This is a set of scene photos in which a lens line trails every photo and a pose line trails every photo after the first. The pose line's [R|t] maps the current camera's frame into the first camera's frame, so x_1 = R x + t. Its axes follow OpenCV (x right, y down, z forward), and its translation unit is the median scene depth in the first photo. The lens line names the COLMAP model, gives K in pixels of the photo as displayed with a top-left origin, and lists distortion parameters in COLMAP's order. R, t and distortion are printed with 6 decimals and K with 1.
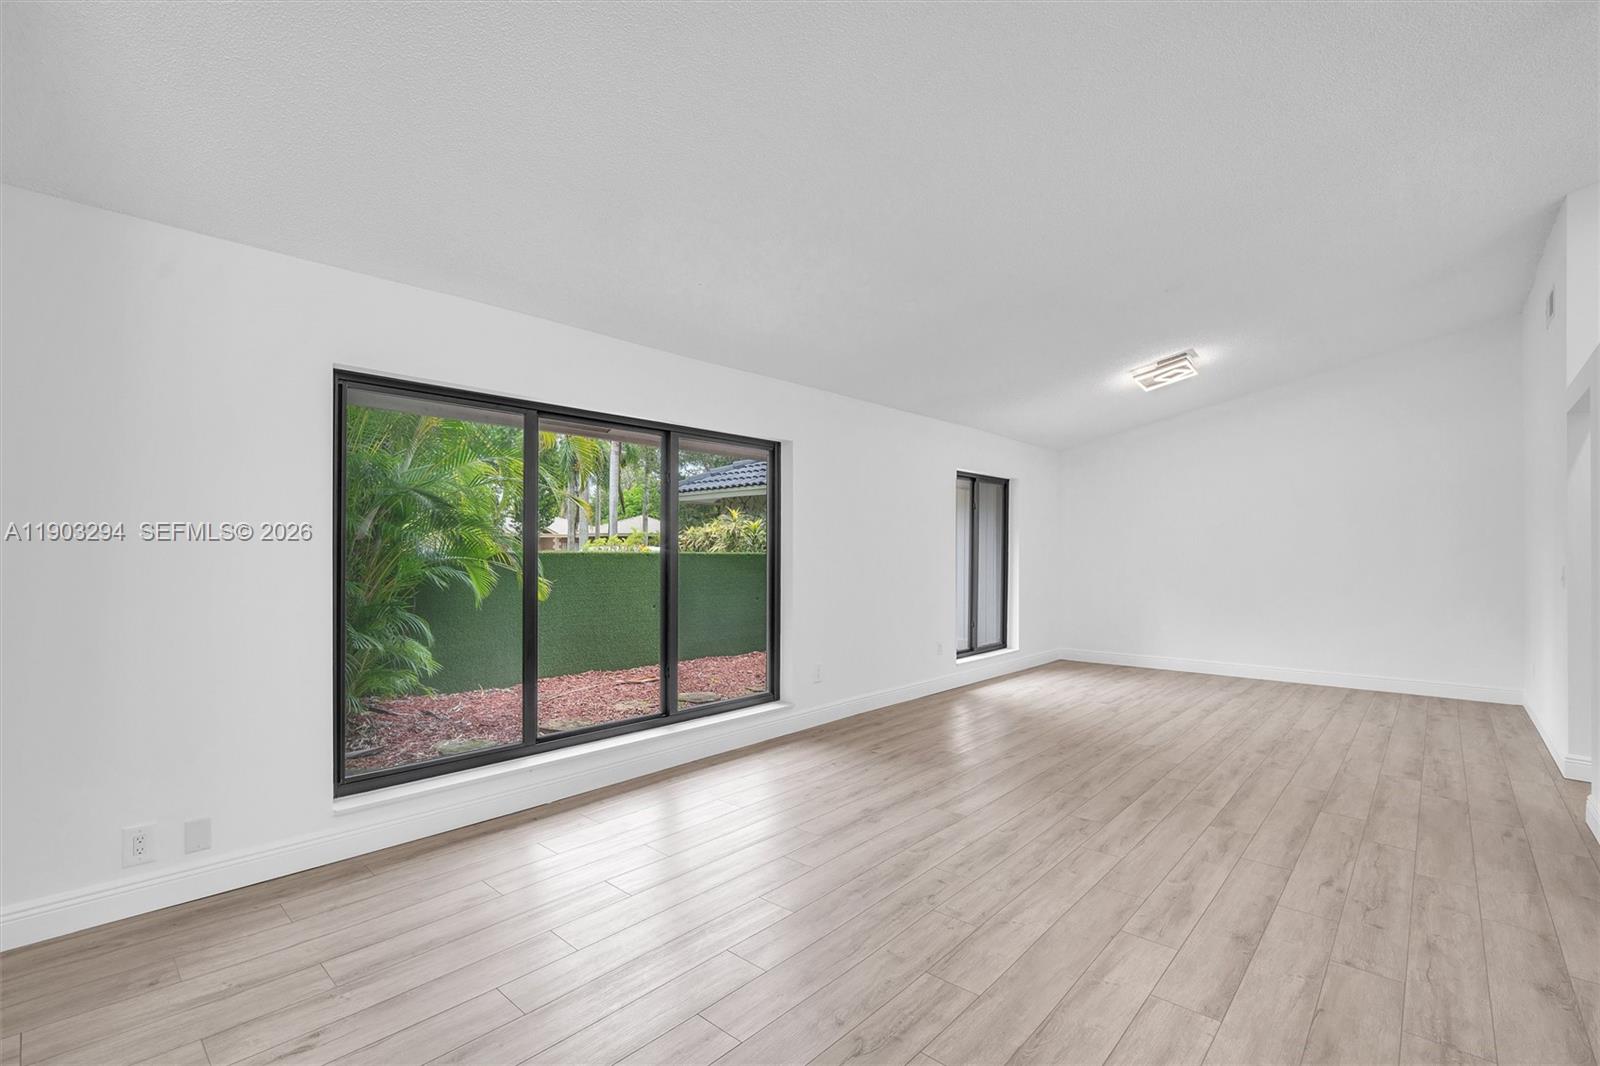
lens RADIAL K [[701.4, 0, 792.8], [0, 701.4, 531.5], [0, 0, 1]] dist [-0.002332, 0.000029]
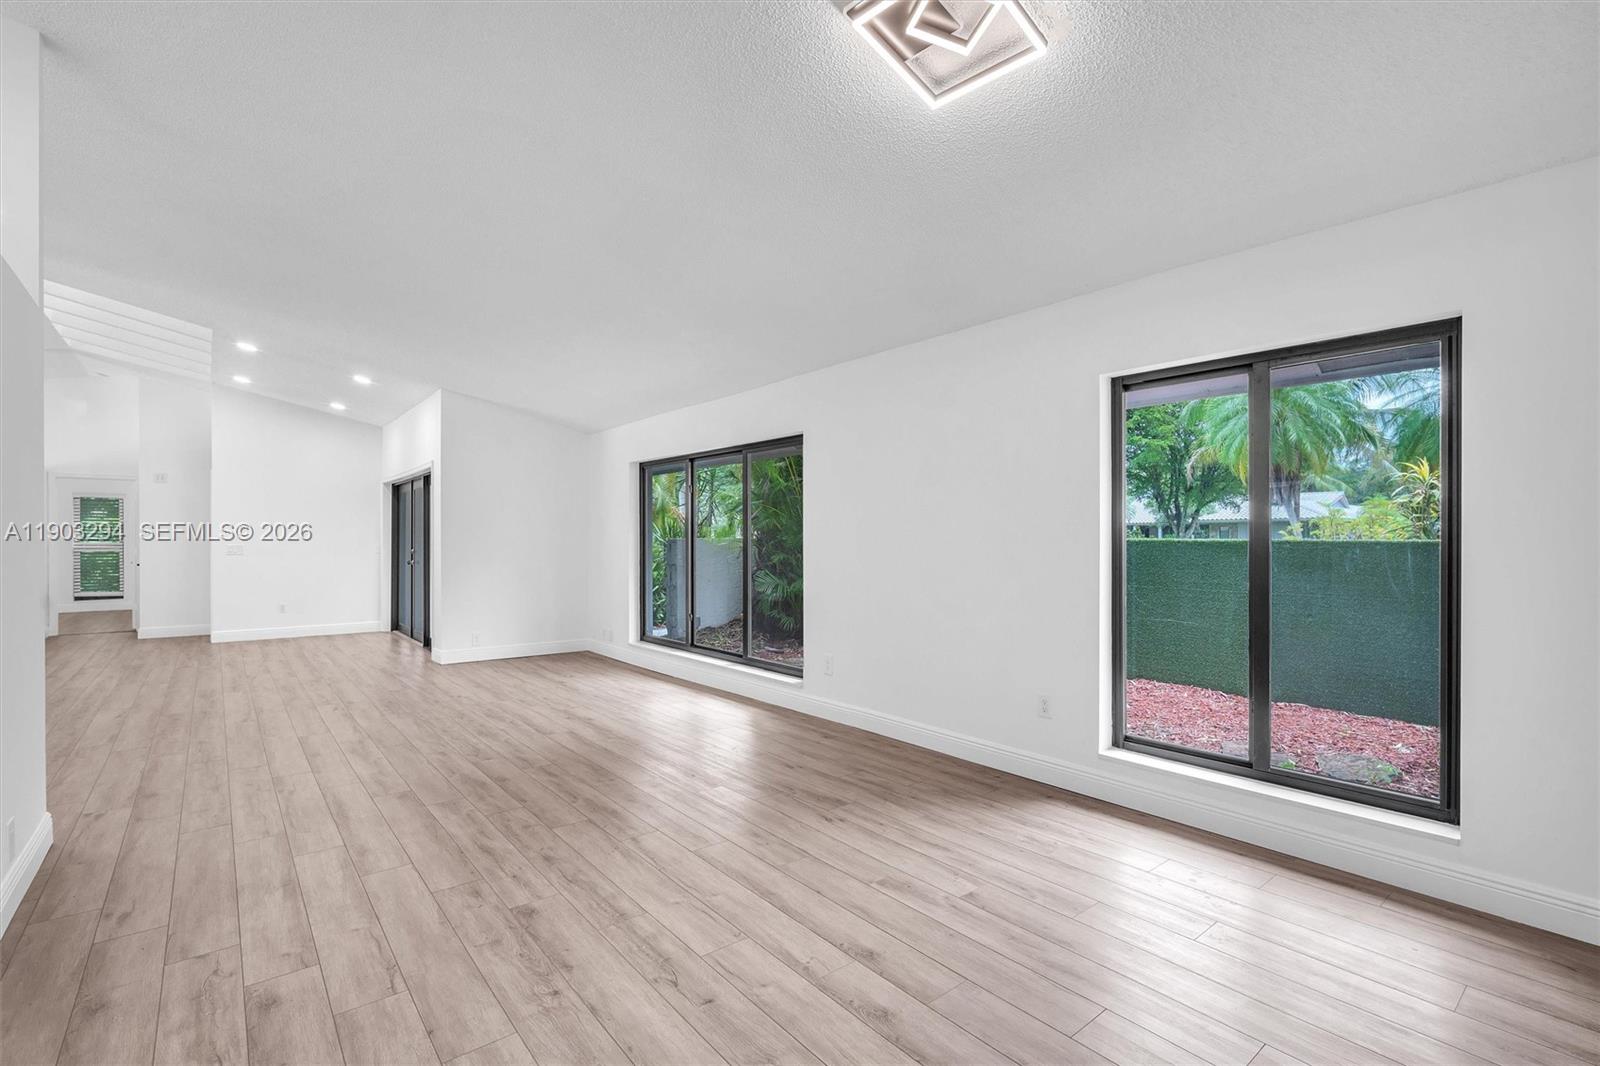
lens RADIAL K [[709.4, 0, 799.2], [0, 709.4, 526.5], [0, 0, 1]] dist [-0.009056, 0.000793]
pose [[-0.130594, -0.018907, -0.991256, 1.350182], [0.030931, 0.999254, -0.023135, 0.045642], [0.990953, -0.033682, -0.129911, 1.468456]]
